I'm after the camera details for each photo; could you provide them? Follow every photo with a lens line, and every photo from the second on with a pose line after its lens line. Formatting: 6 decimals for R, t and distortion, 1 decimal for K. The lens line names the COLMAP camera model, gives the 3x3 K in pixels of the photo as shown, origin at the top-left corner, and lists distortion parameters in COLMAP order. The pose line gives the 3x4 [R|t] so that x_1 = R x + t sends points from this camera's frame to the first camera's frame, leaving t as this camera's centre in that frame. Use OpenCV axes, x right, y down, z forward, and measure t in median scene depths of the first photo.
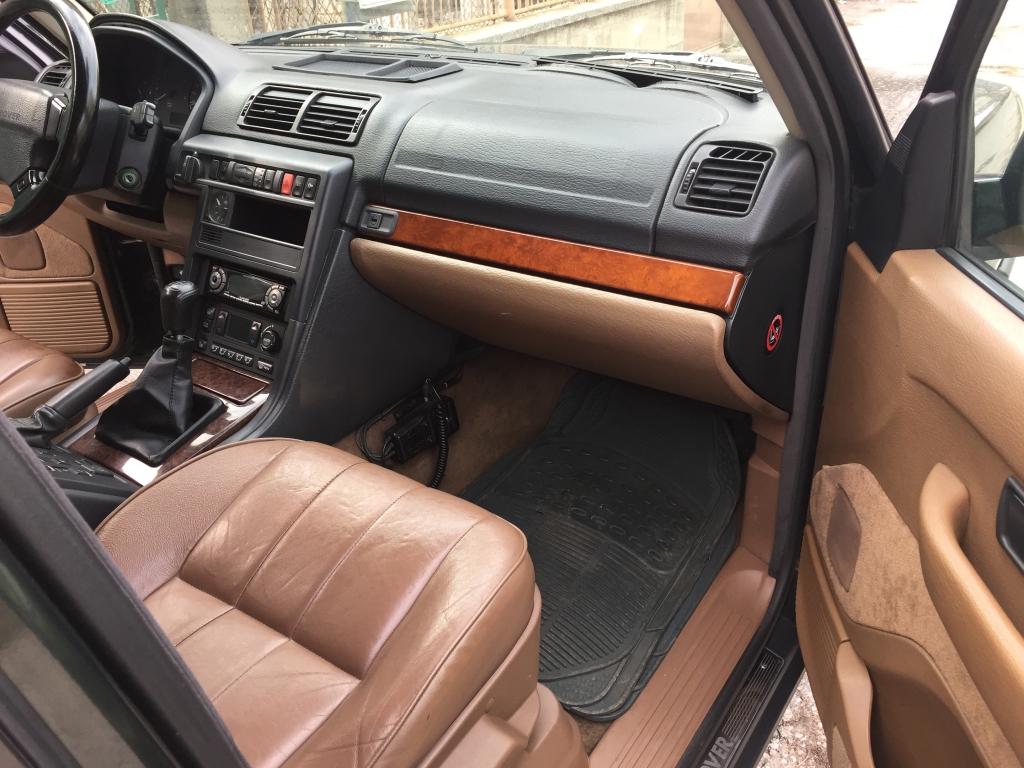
lens RADIAL K [[864.4, 0, 510.1], [0, 864.4, 355.5], [0, 0, 1]] dist [0.081466, -0.108874]
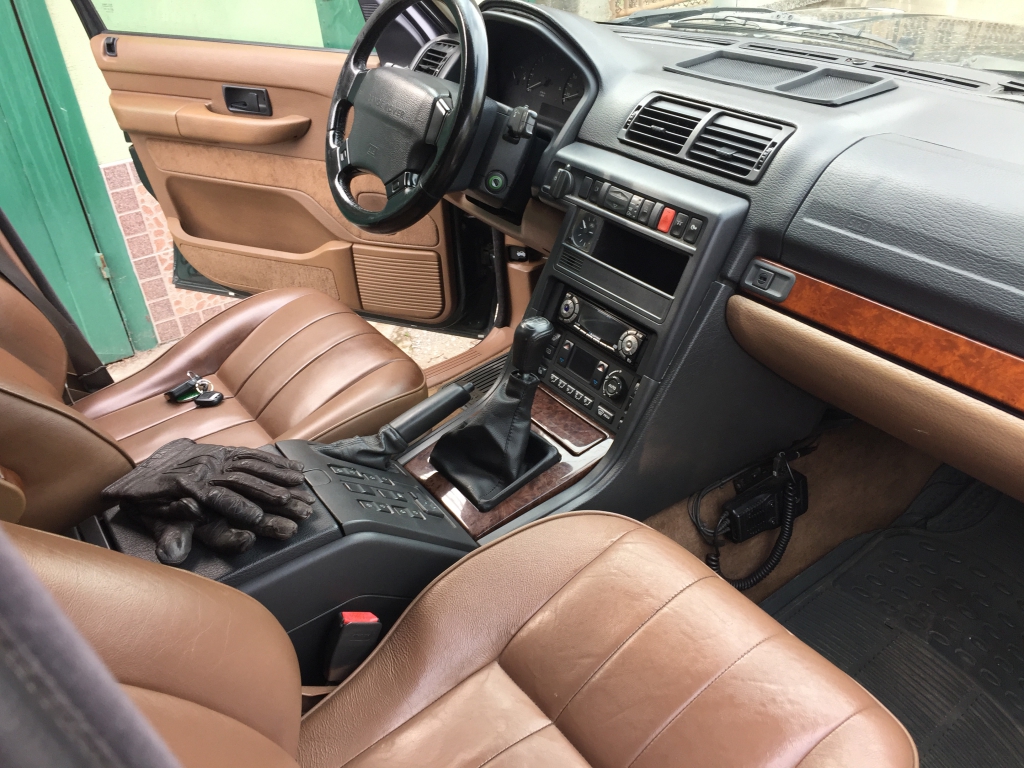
lens RADIAL K [[864.4, 0, 510.1], [0, 864.4, 355.5], [0, 0, 1]] dist [0.081466, -0.108874]
pose [[0.936941, 0.173750, -0.303237, -0.112707], [-0.148507, 0.983364, 0.104595, -0.128511], [0.316365, -0.052967, 0.947158, 0.117073]]
